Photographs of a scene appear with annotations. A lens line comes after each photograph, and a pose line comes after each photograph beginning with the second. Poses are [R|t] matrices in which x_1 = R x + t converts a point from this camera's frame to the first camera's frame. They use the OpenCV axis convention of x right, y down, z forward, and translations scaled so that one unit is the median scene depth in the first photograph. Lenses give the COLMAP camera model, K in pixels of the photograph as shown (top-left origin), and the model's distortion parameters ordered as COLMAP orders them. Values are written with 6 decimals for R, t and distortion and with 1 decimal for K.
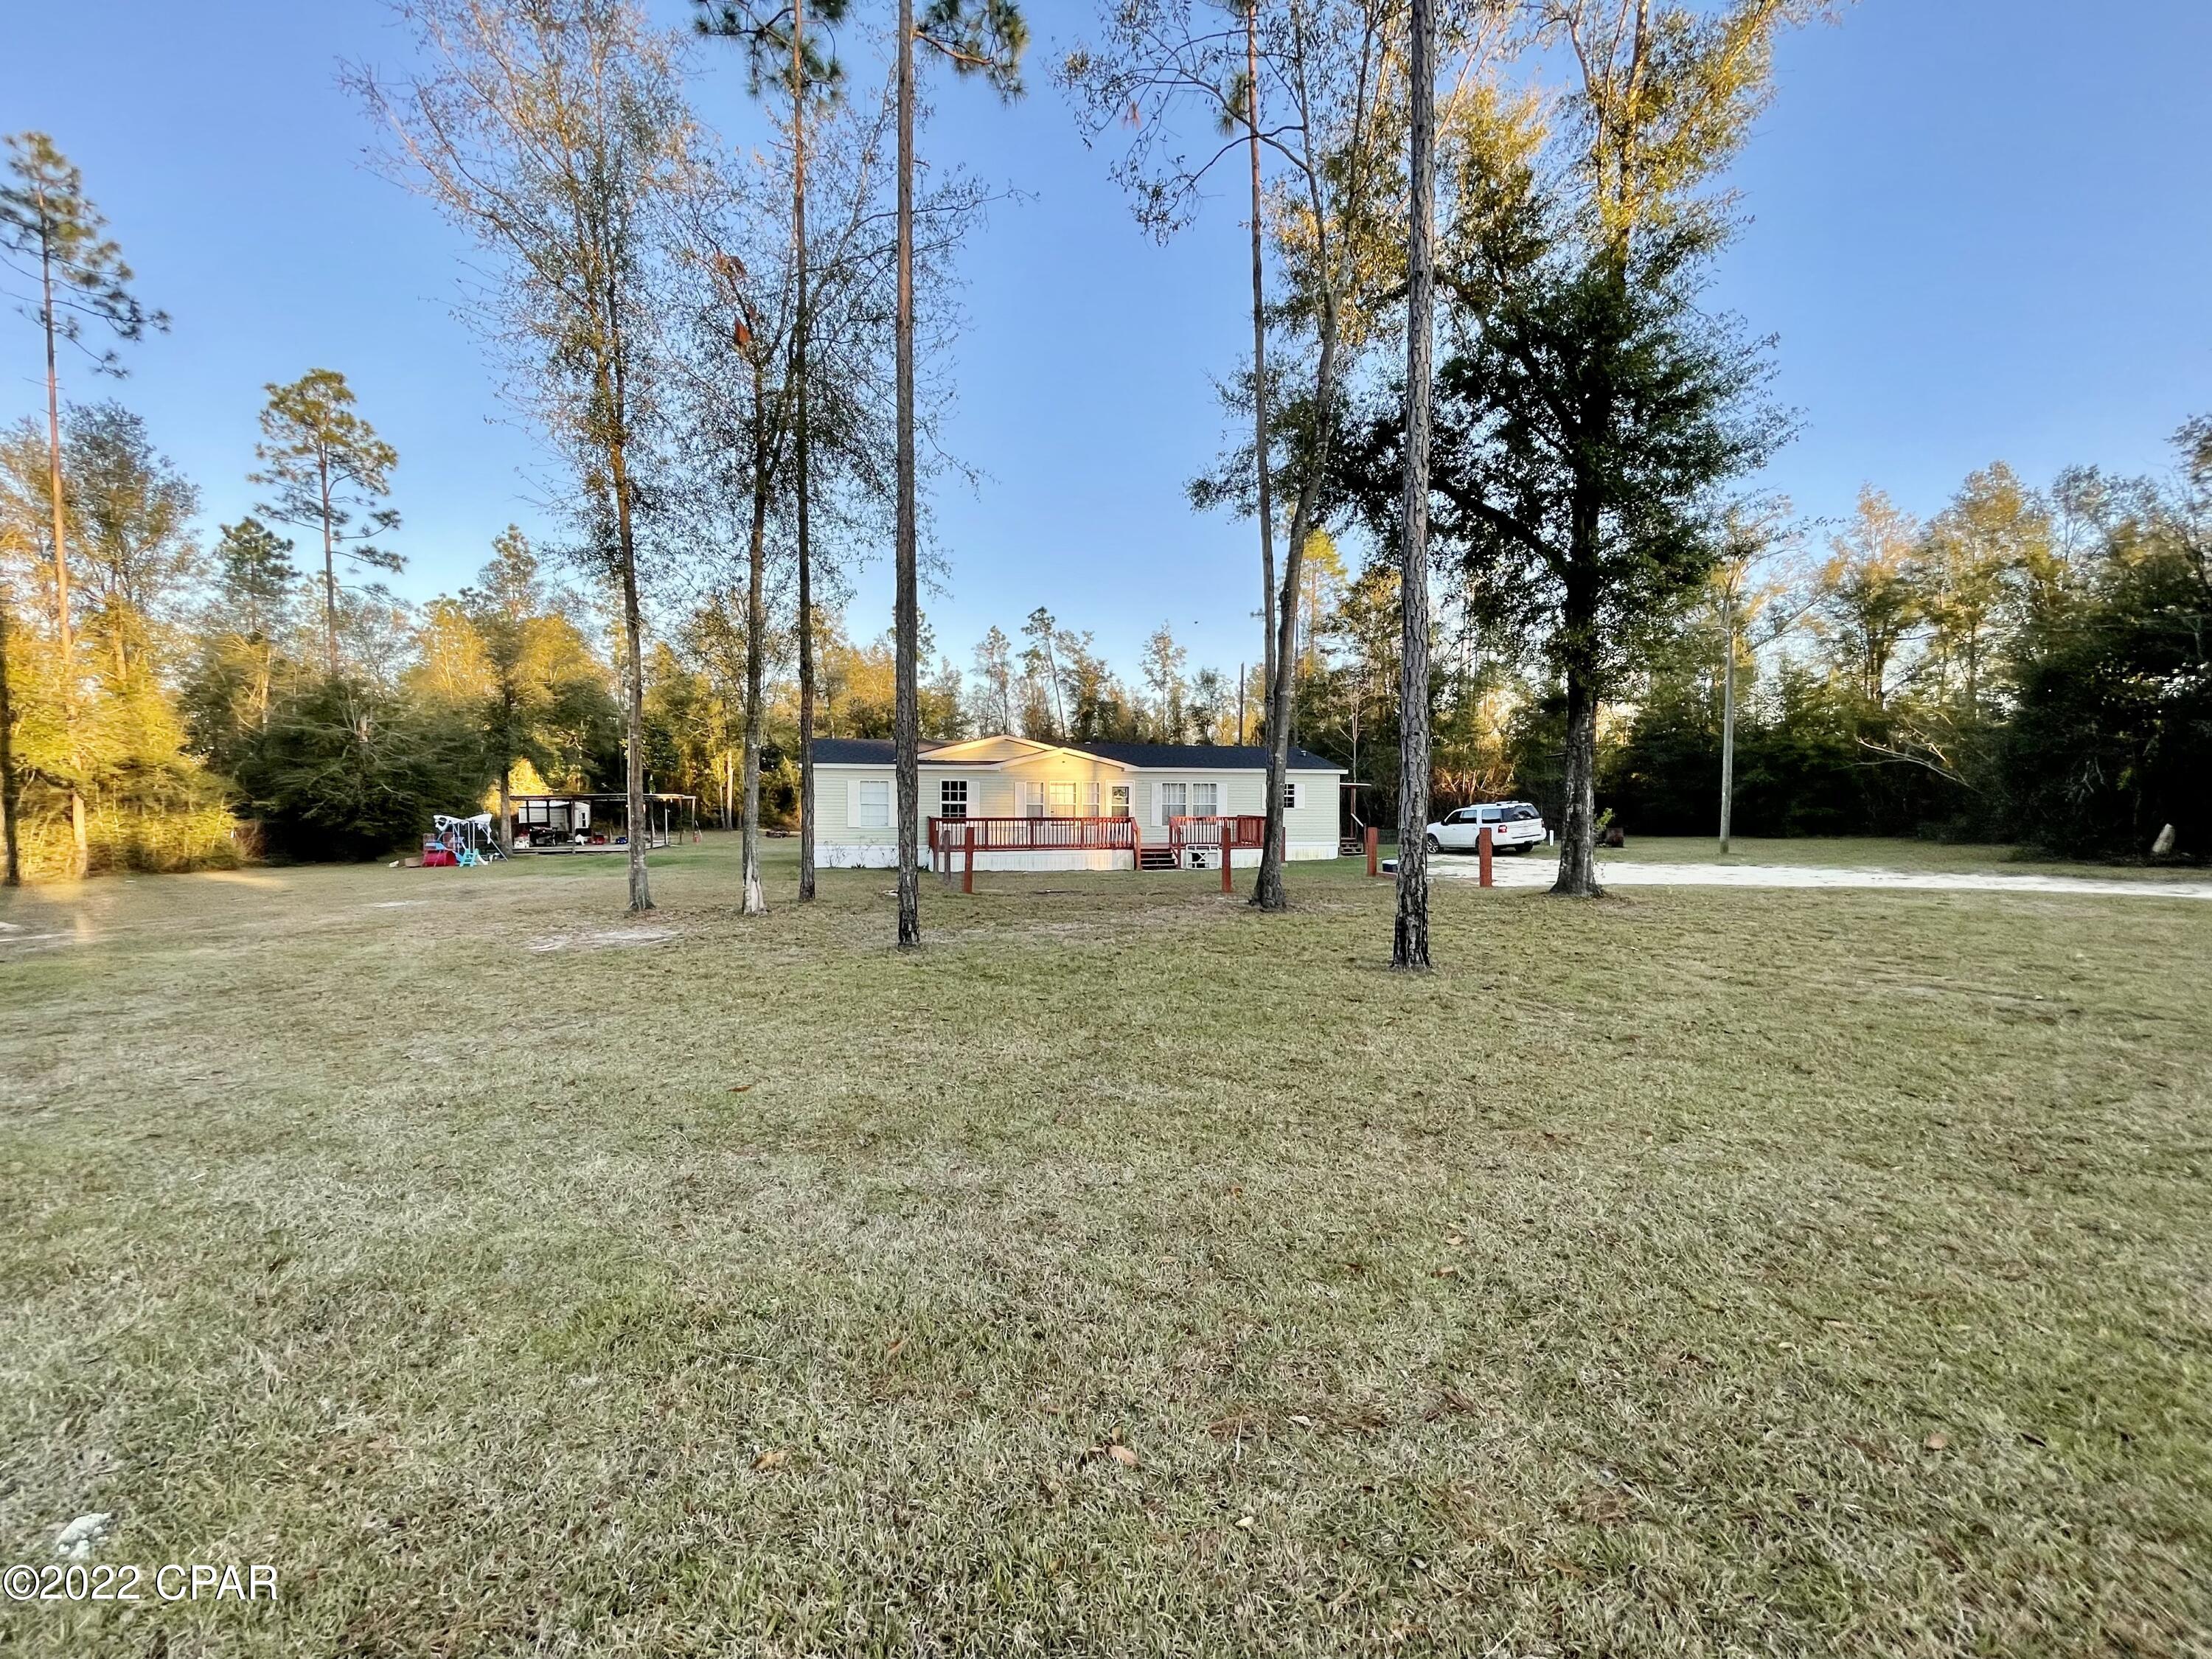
lens RADIAL K [[896.3, 0, 1101.8], [0, 896.3, 835.0], [0, 0, 1]] dist [0.000421, -0.000650]
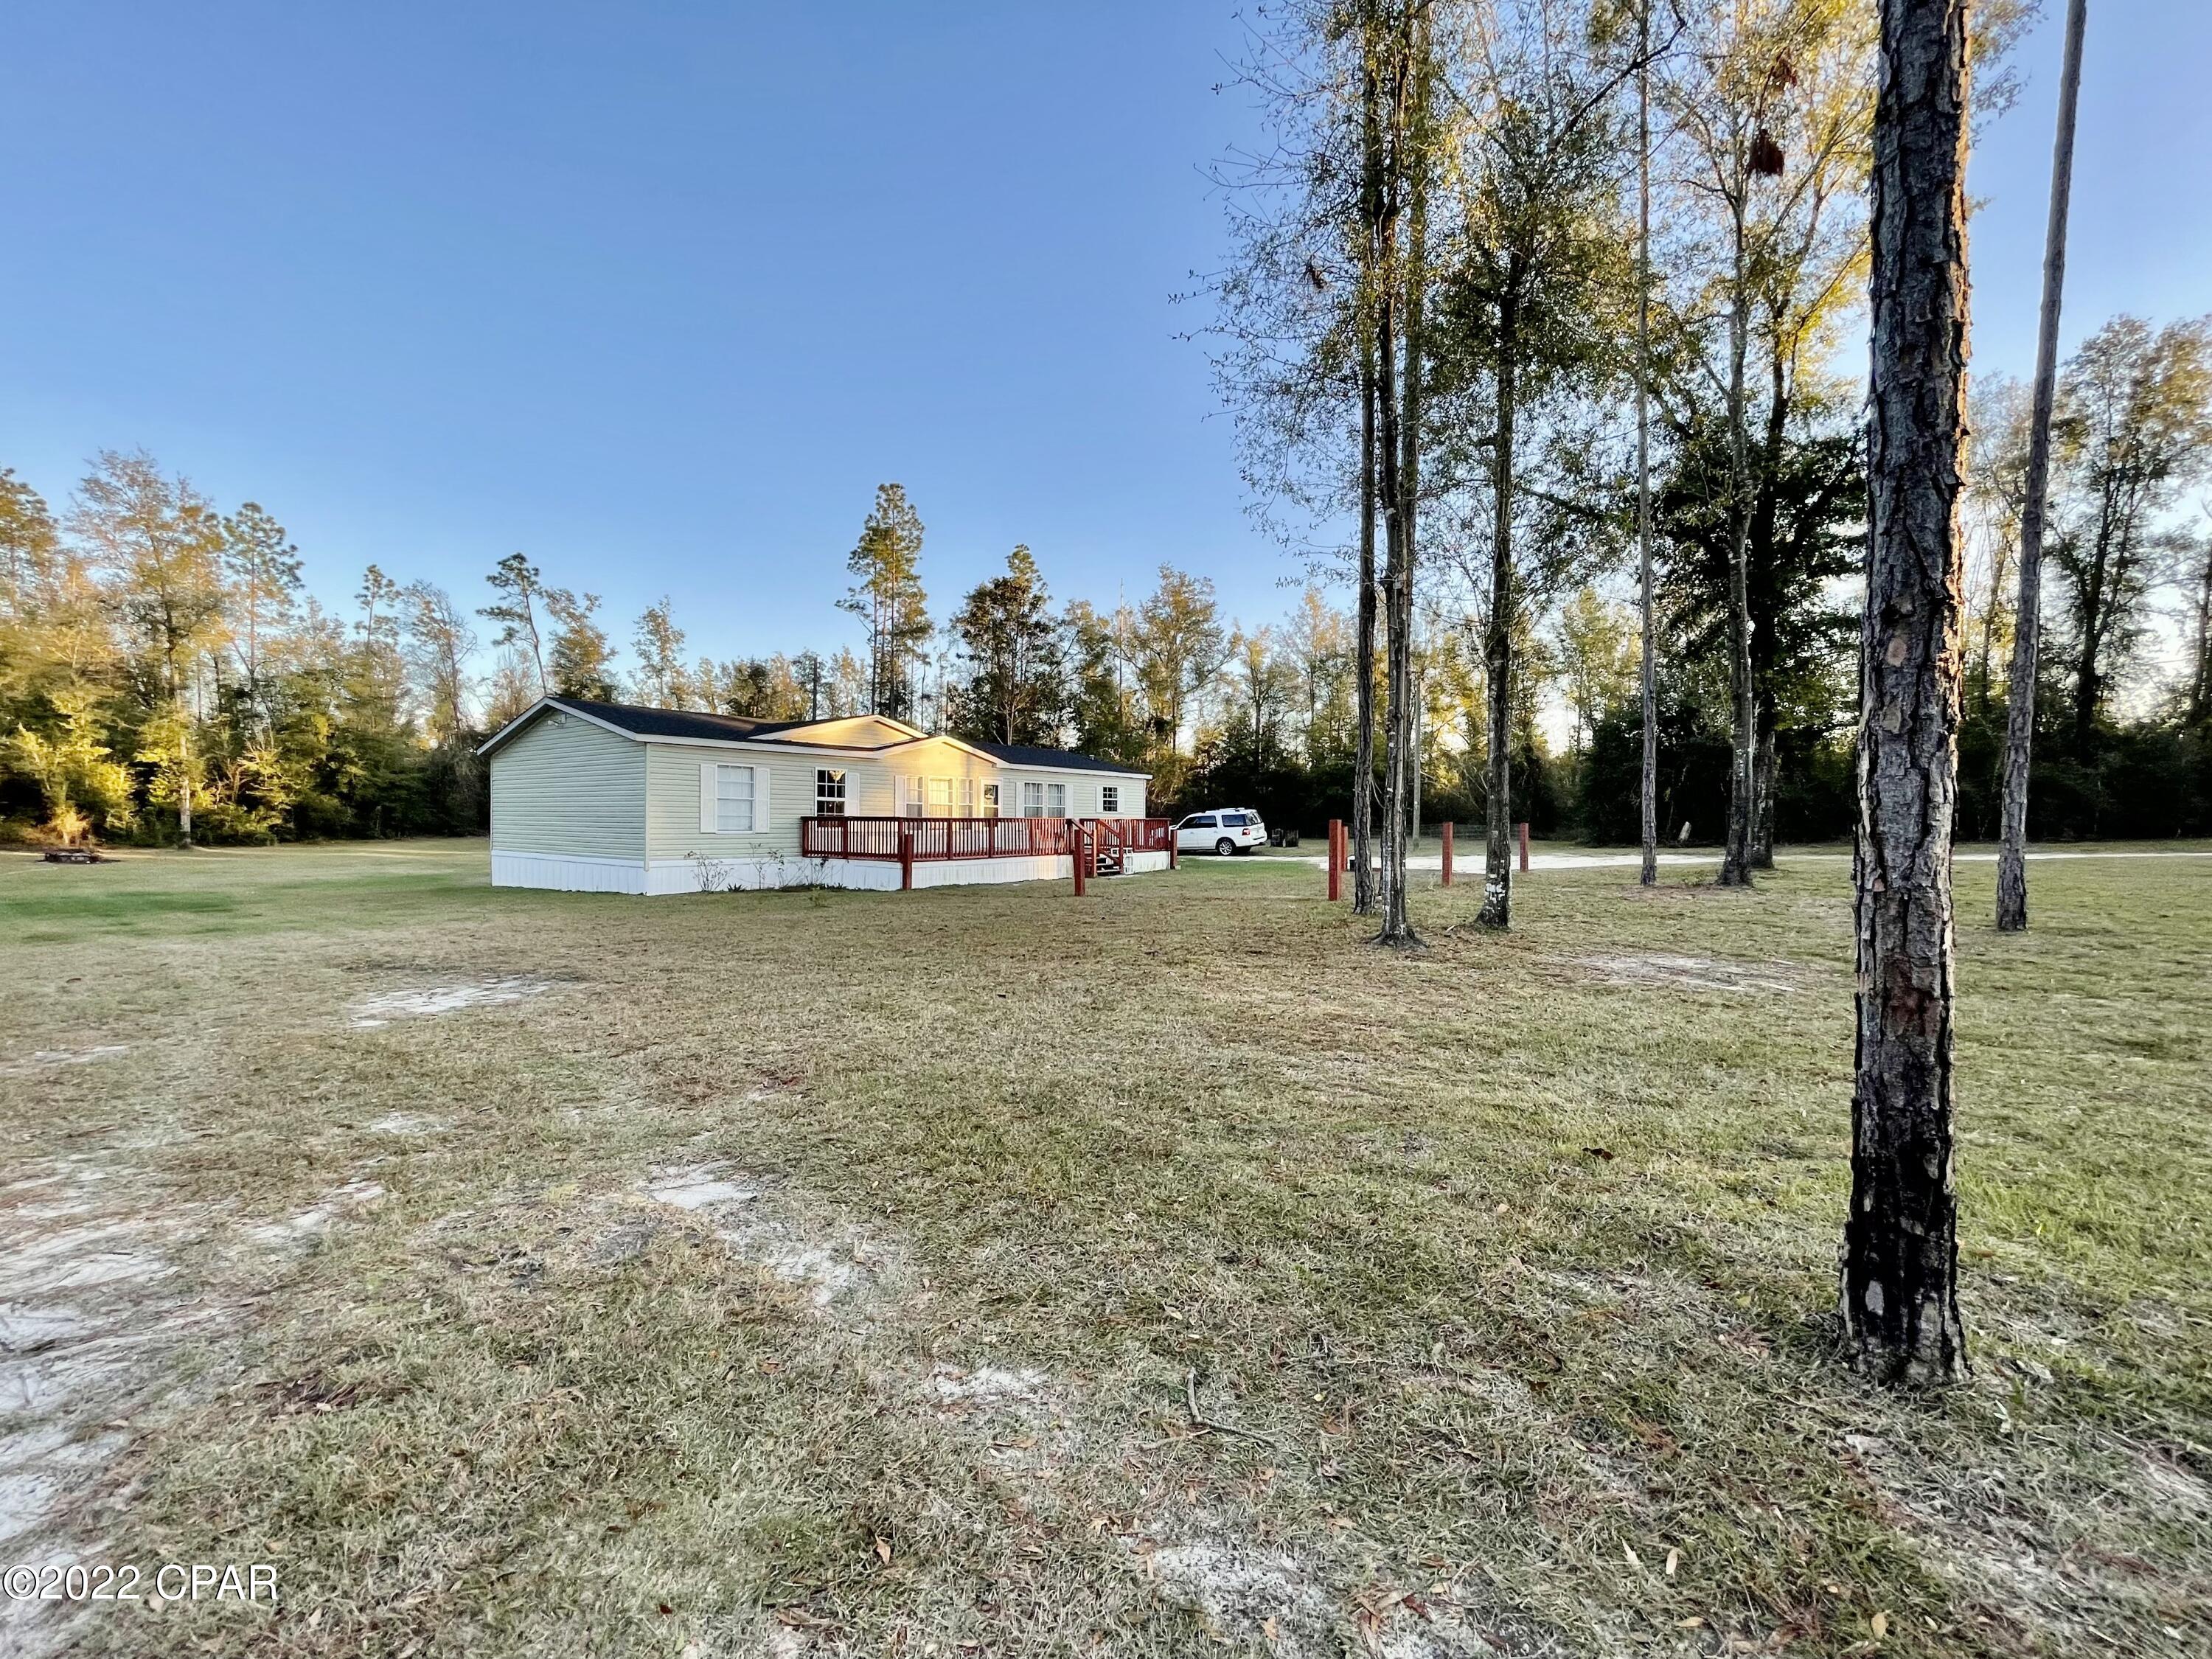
lens RADIAL K [[896.3, 0, 1101.8], [0, 896.3, 835.0], [0, 0, 1]] dist [0.000421, -0.000650]
pose [[0.770265, -0.008104, 0.637672, -0.452075], [0.018642, 0.999778, -0.009813, 0.005289], [-0.637451, 0.019446, 0.770245, 0.265402]]
